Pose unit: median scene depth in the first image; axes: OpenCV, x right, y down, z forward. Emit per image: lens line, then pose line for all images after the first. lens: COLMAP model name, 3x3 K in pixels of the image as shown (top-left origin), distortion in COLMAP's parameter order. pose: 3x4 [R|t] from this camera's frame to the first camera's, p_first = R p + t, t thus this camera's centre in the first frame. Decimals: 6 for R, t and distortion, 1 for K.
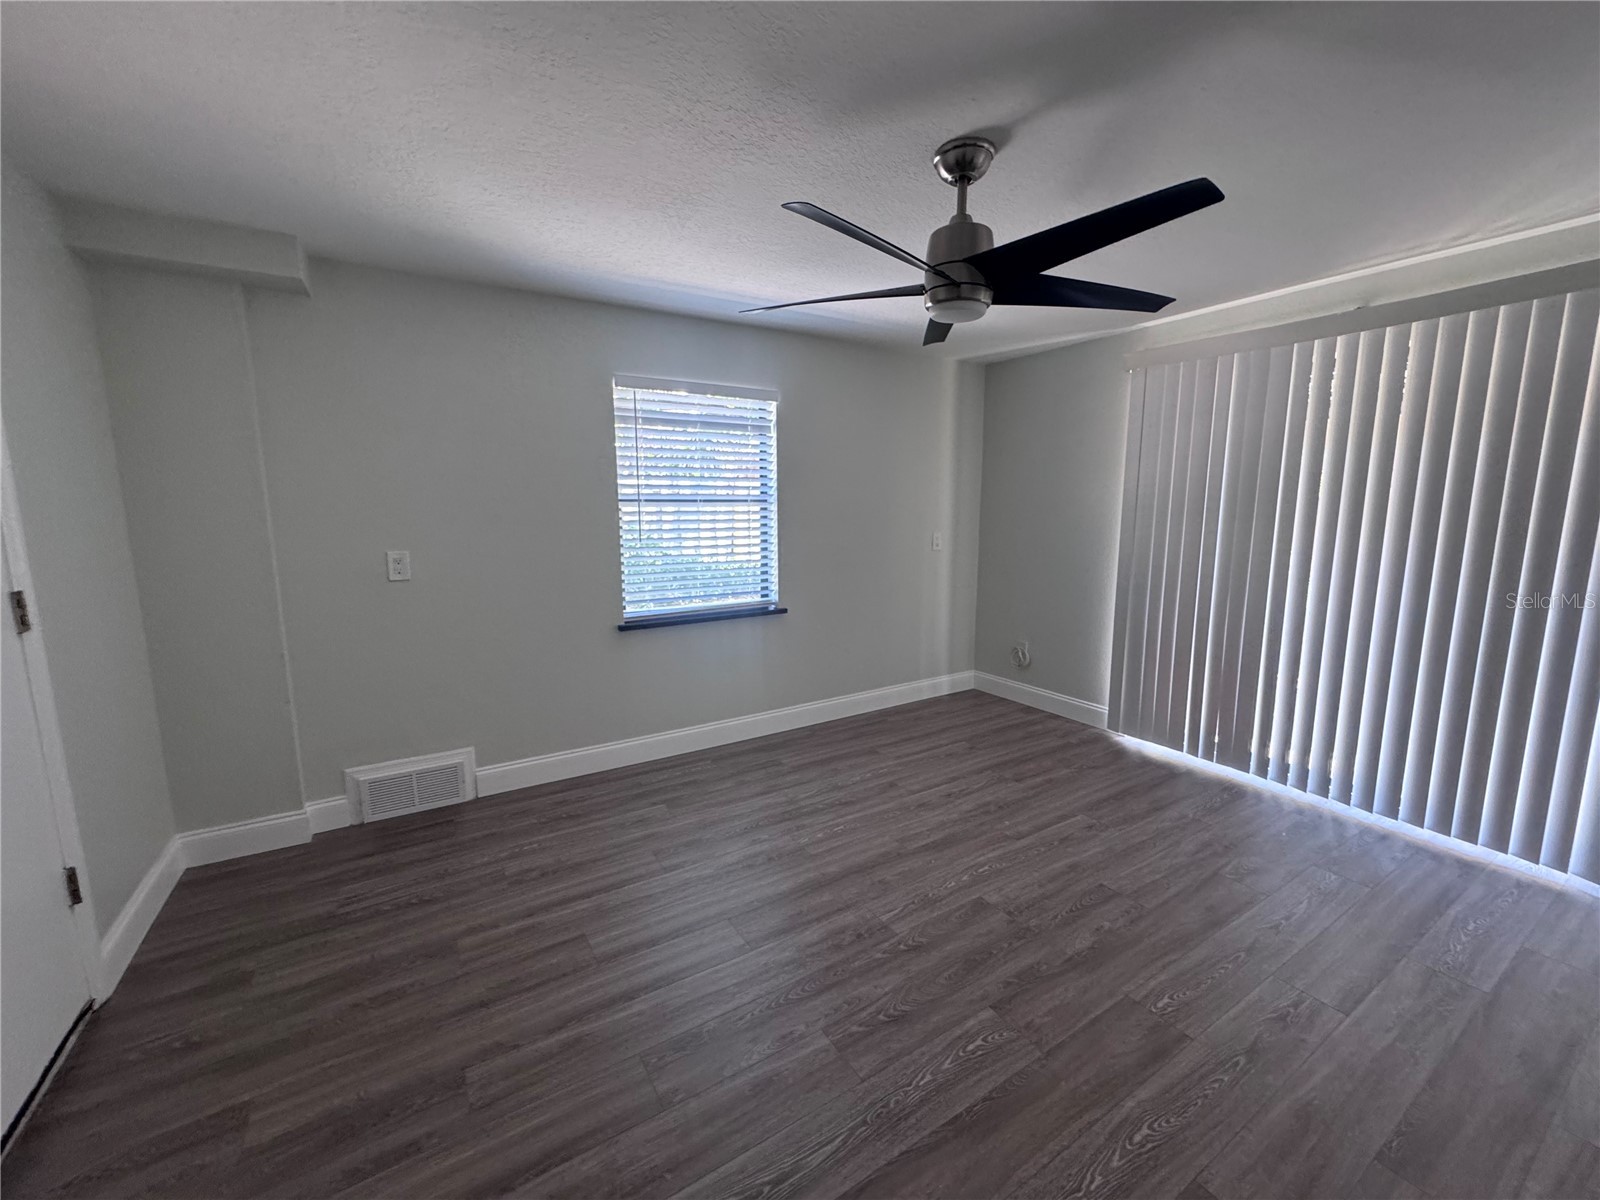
lens RADIAL K [[637.6, 0, 810.1], [0, 637.6, 598.5], [0, 0, 1]] dist [-0.003794, 0.000607]
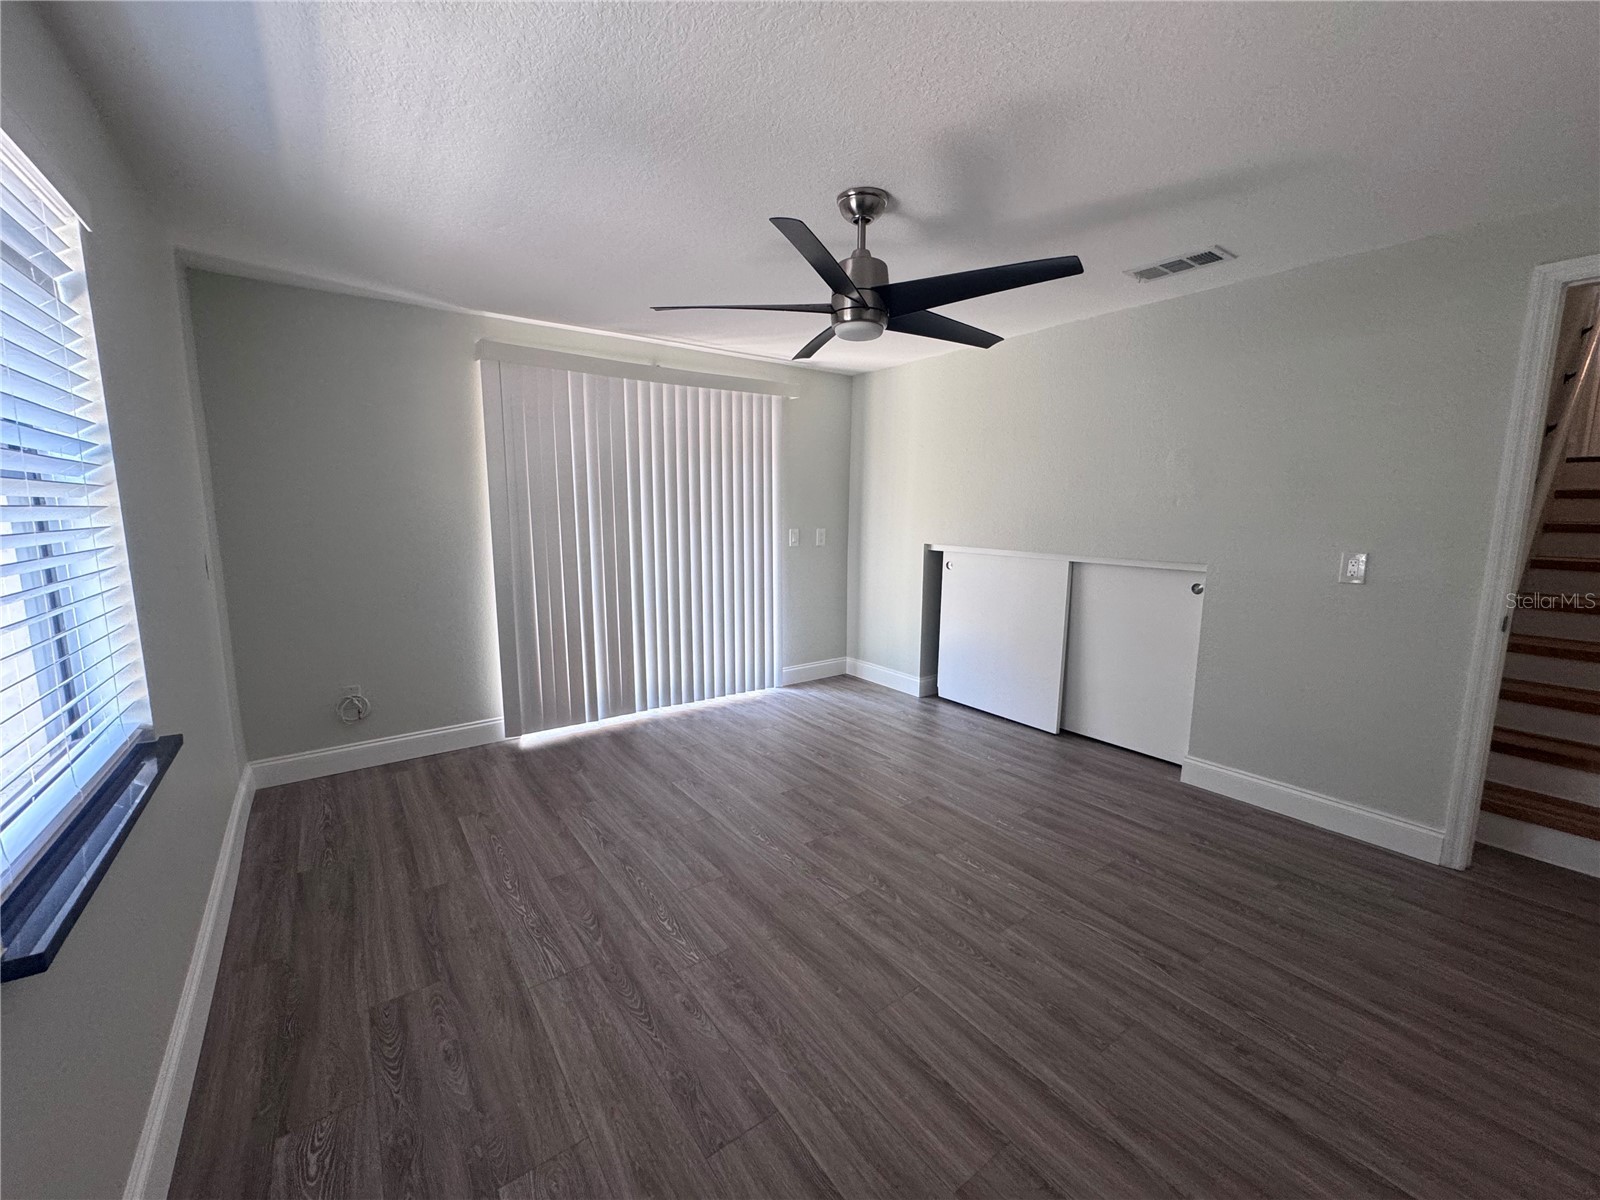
lens RADIAL K [[637.6, 0, 788.0], [0, 637.6, 598.3], [0, 0, 1]] dist [-0.003794, 0.000607]
pose [[-0.053076, -0.141329, 0.988539, -0.596064], [0.144664, 0.978403, 0.147647, -0.101191], [-0.988056, 0.150842, -0.031485, 0.748289]]
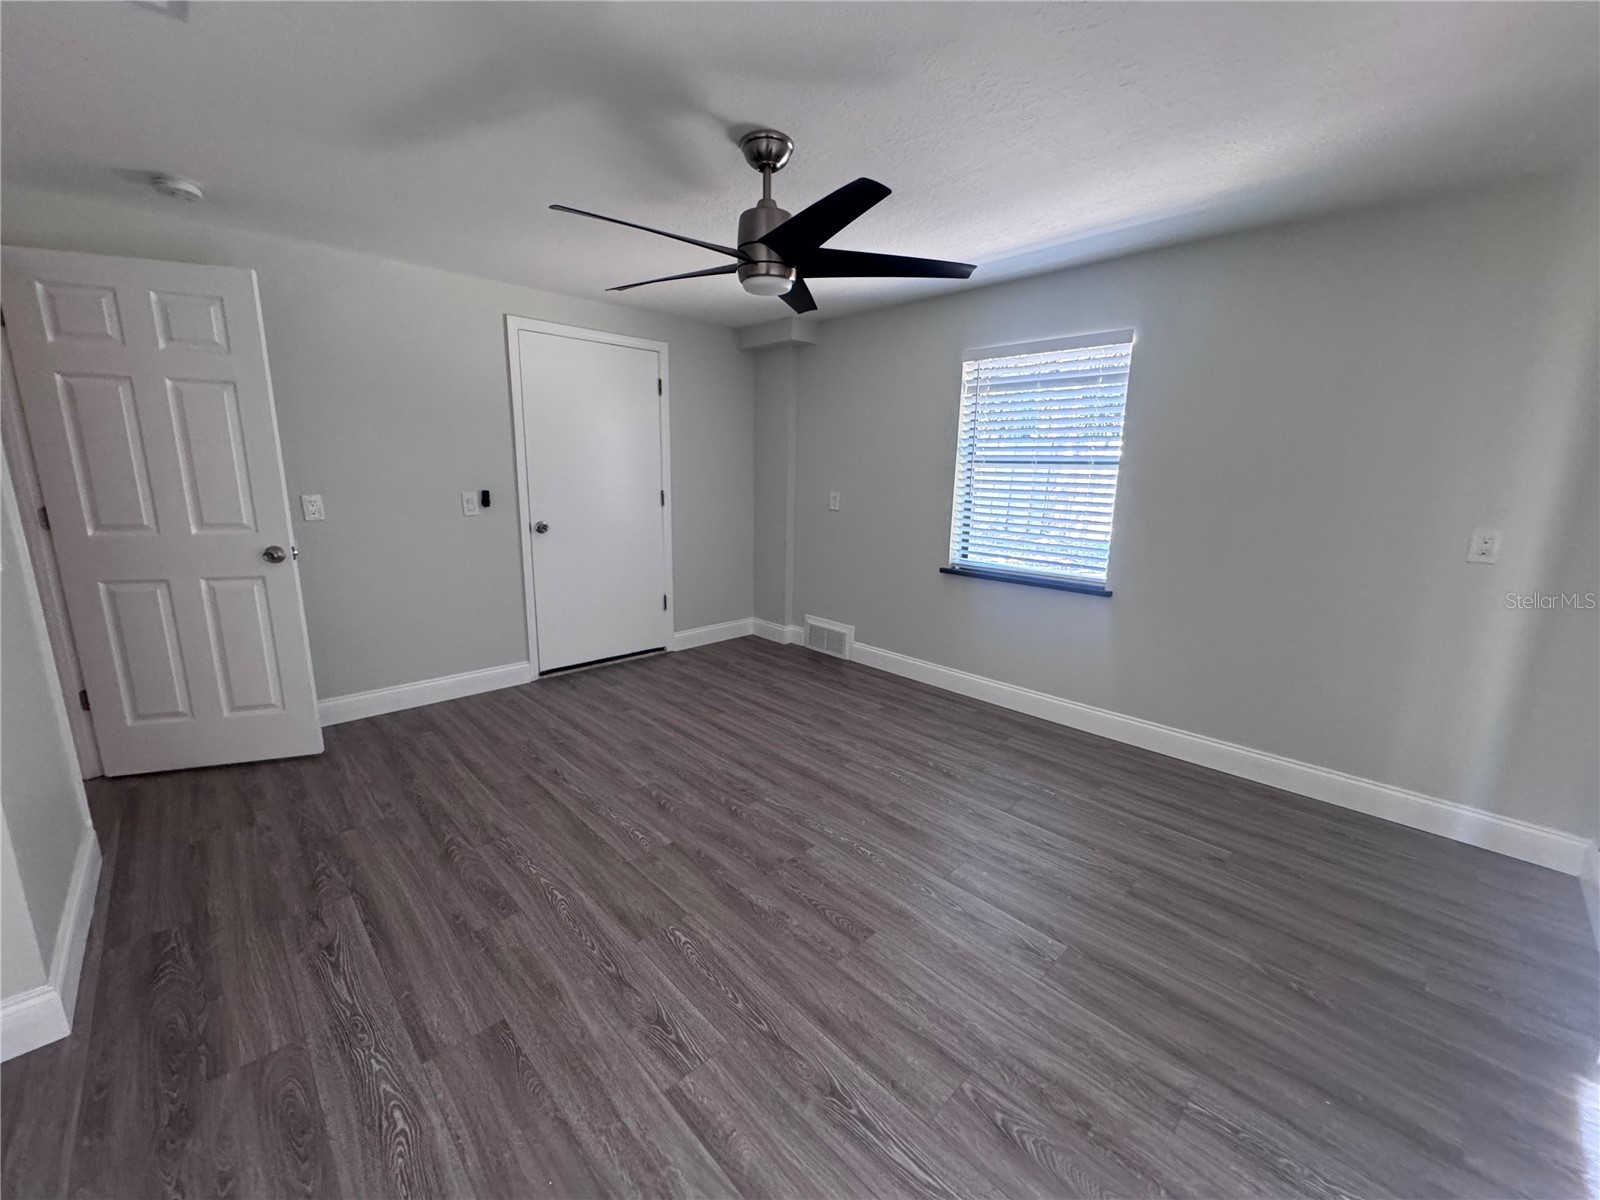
lens RADIAL K [[637.6, 0, 797.1], [0, 637.6, 602.0], [0, 0, 1]] dist [-0.003794, 0.000607]
pose [[0.202439, 0.208206, -0.956906, 0.871229], [-0.163615, 0.970594, 0.176571, -0.066927], [0.965530, 0.120819, 0.230551, 0.515893]]
